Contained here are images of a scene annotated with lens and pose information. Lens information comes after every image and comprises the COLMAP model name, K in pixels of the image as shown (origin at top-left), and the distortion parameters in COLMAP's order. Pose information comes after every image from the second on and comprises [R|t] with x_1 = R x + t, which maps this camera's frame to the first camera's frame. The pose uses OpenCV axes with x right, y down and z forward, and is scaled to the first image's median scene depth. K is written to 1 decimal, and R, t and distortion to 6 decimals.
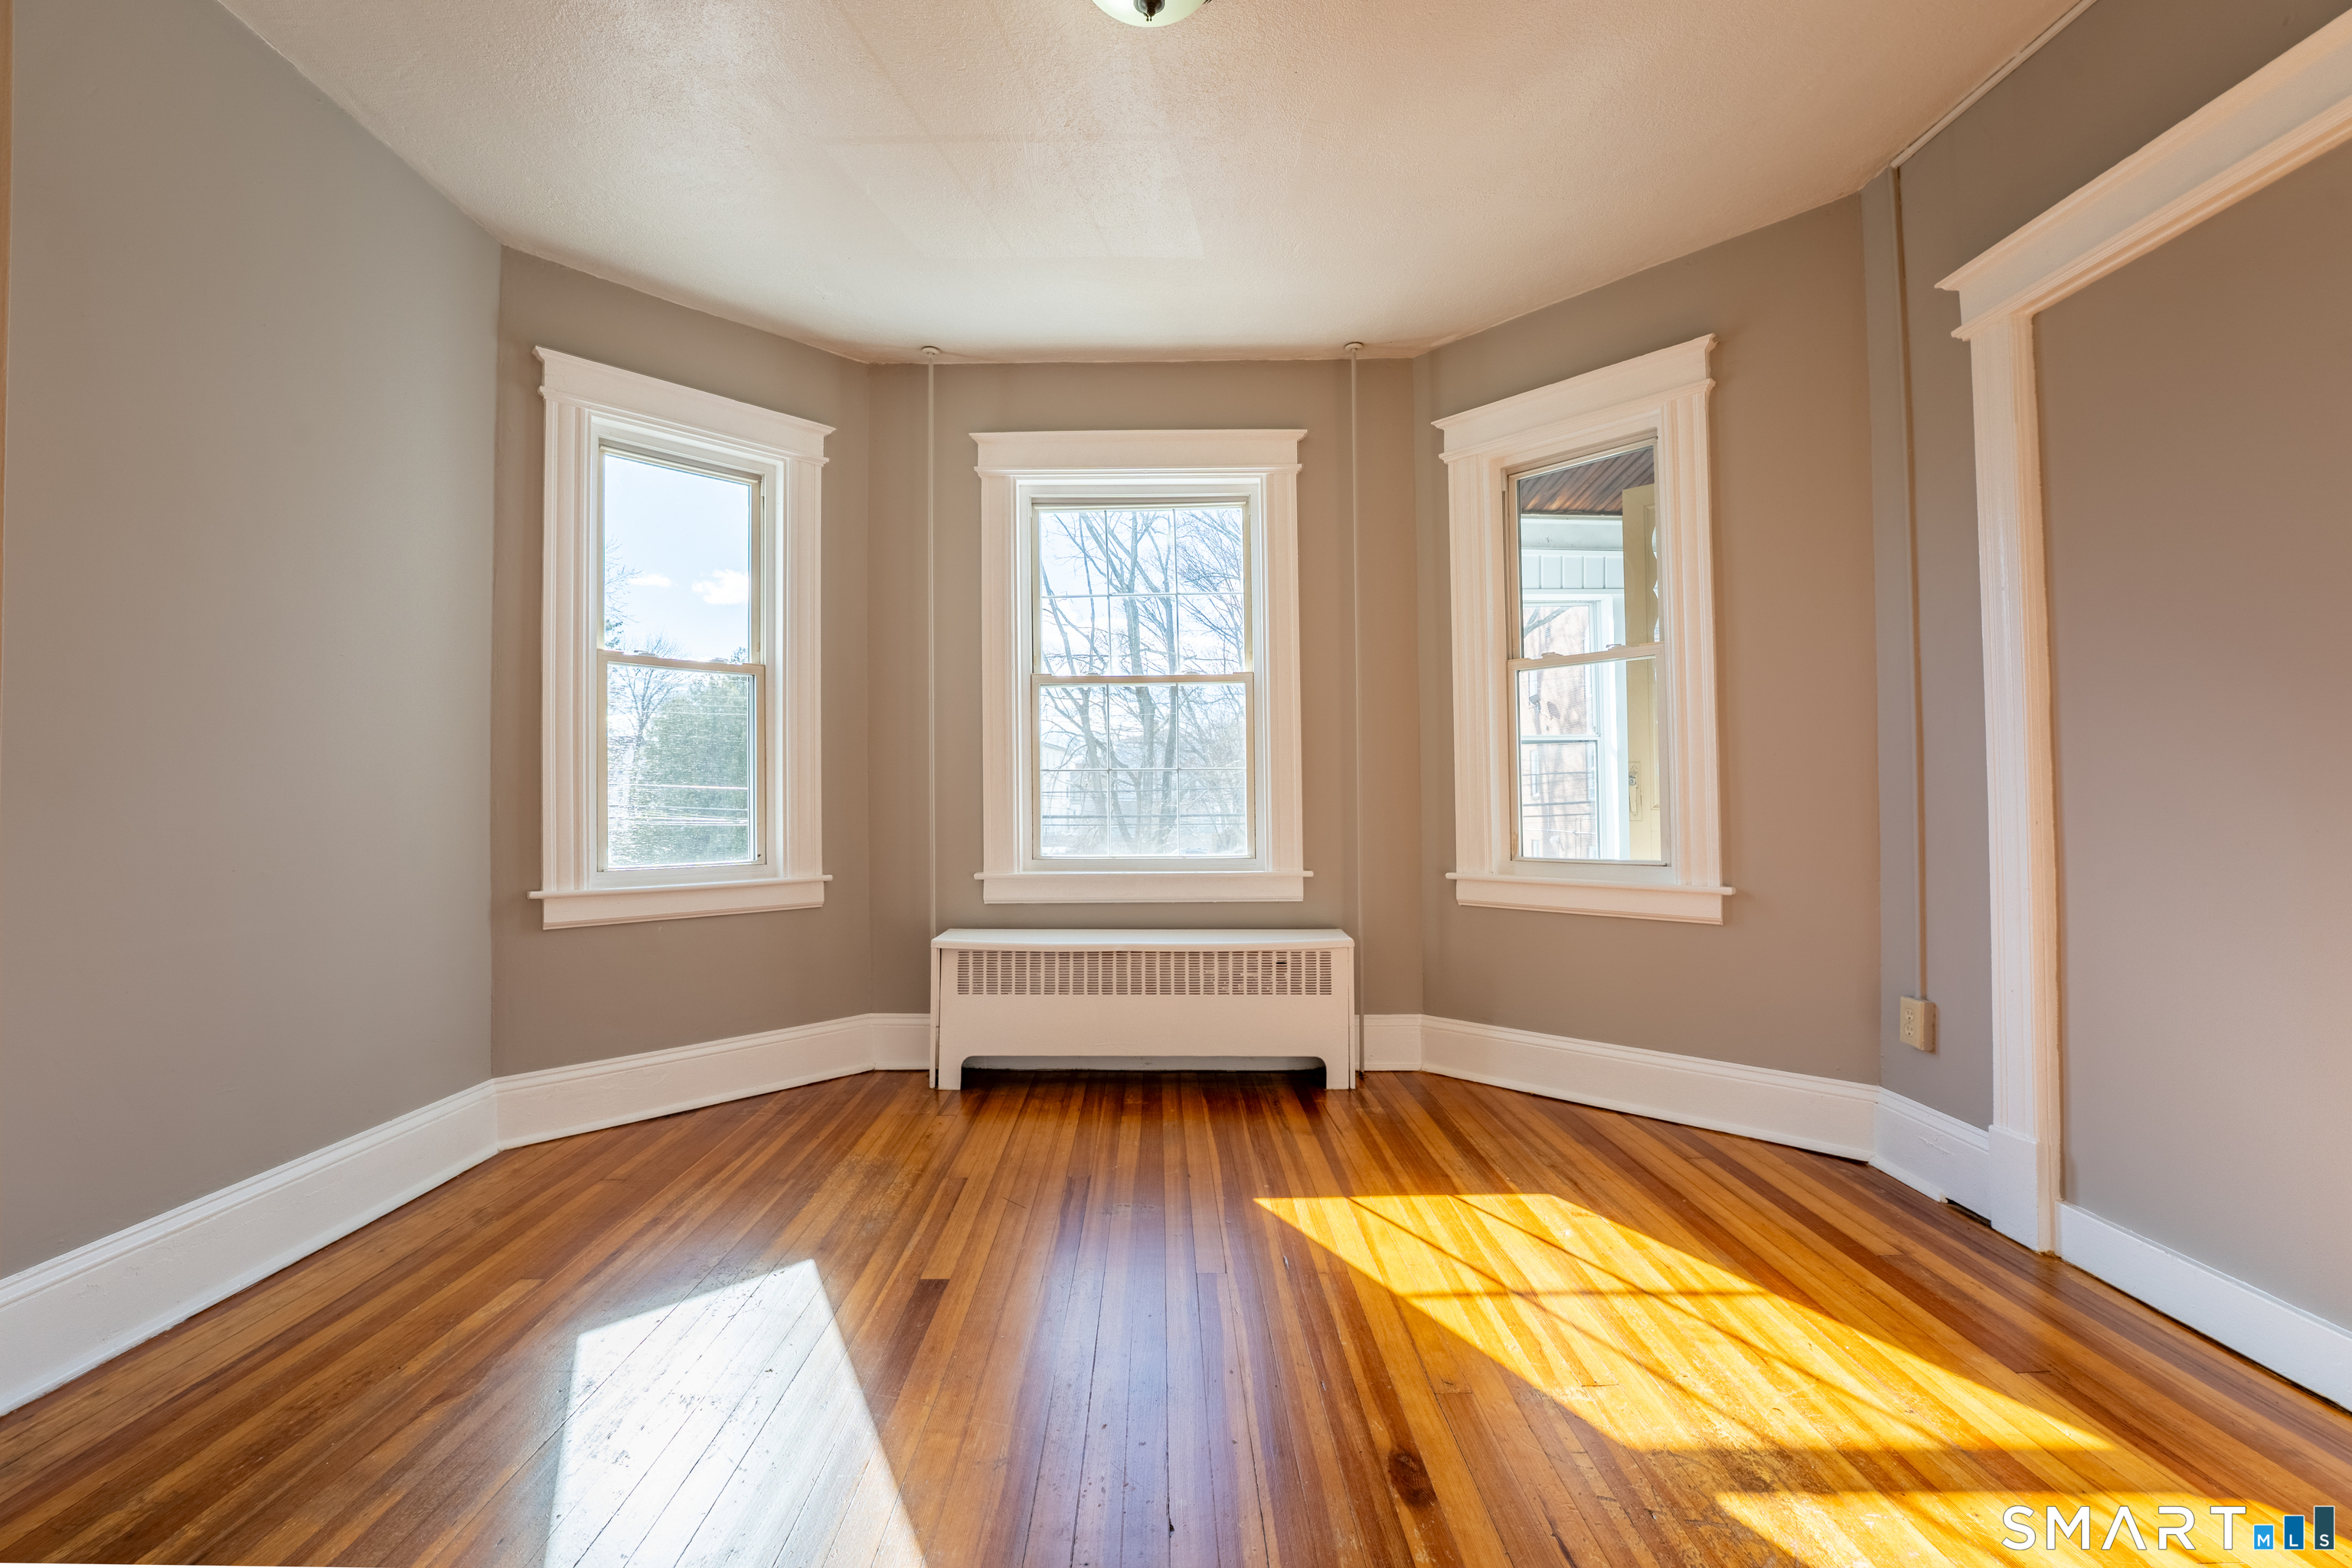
lens RADIAL K [[958.2, 0, 1176.0], [0, 958.2, 784.0], [0, 0, 1]] dist [-0.033851, 0.005190]
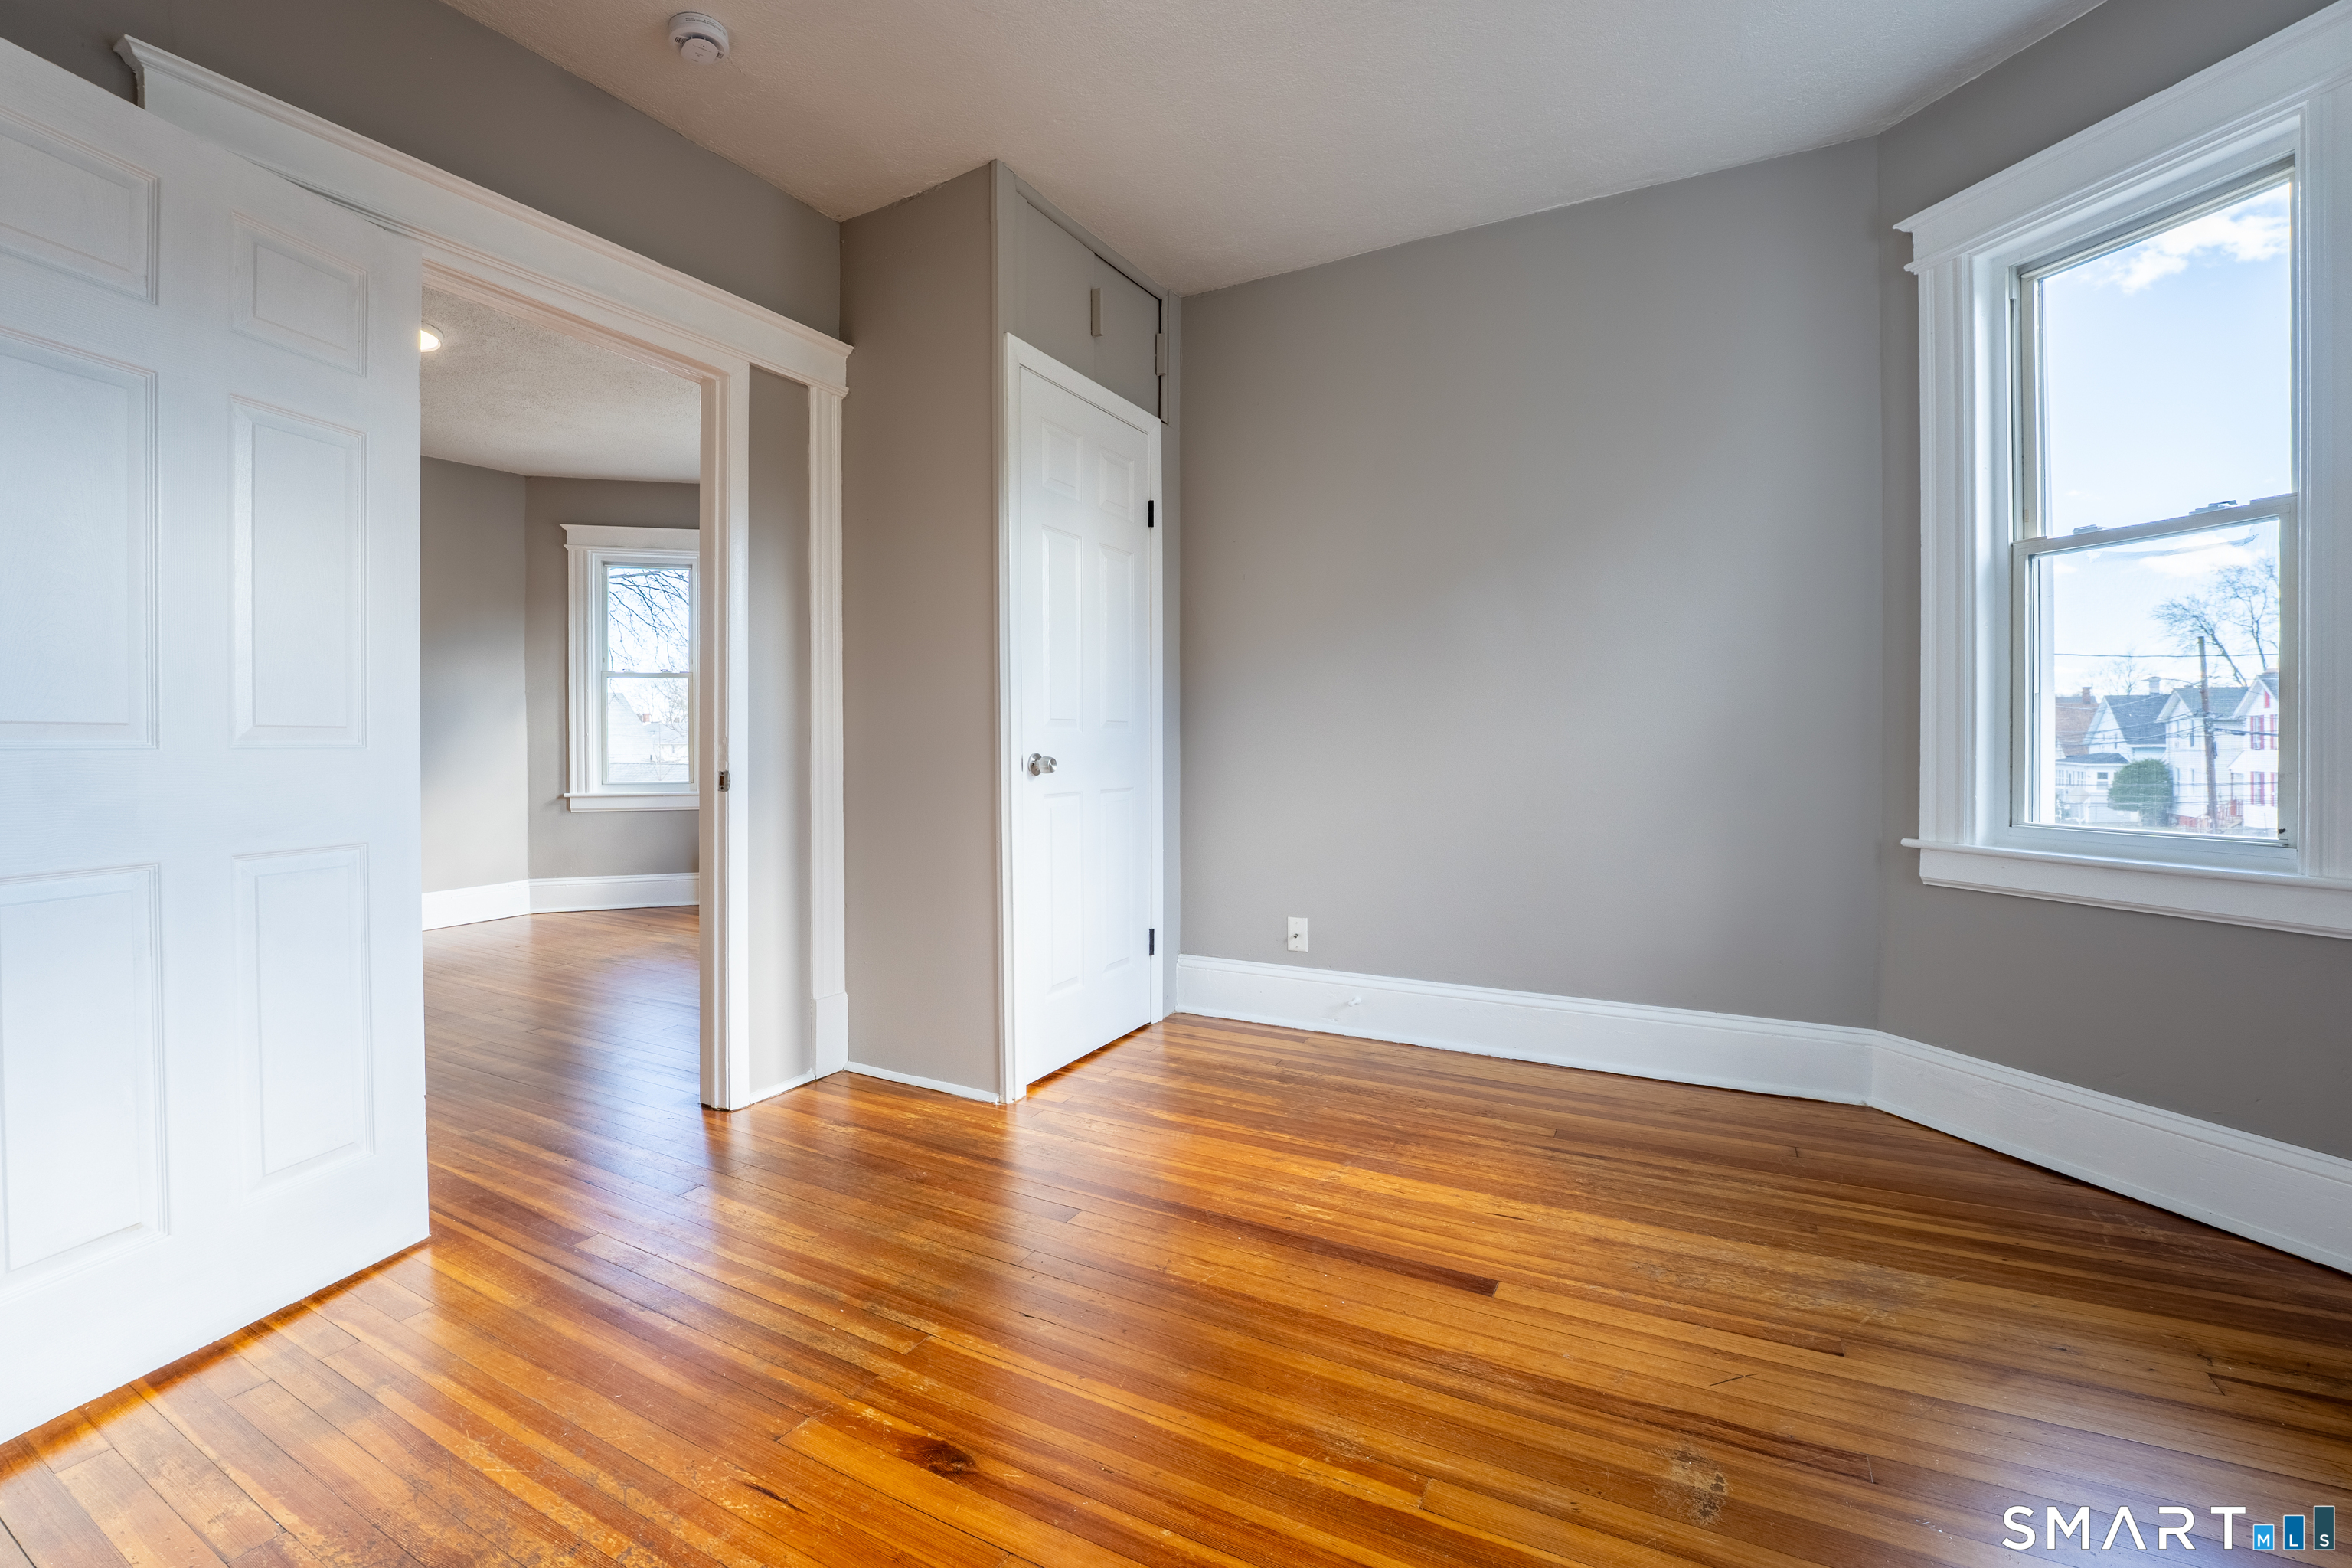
lens RADIAL K [[1013.6, 0, 1124.4], [0, 1013.6, 749.7], [0, 0, 1]] dist [-0.030652, 0.004012]
pose [[-0.514420, 0.014463, -0.857416, 0.563532], [0.028055, 0.999606, 0.000029, 0.009983], [0.857079, -0.024040, -0.514623, 0.947070]]
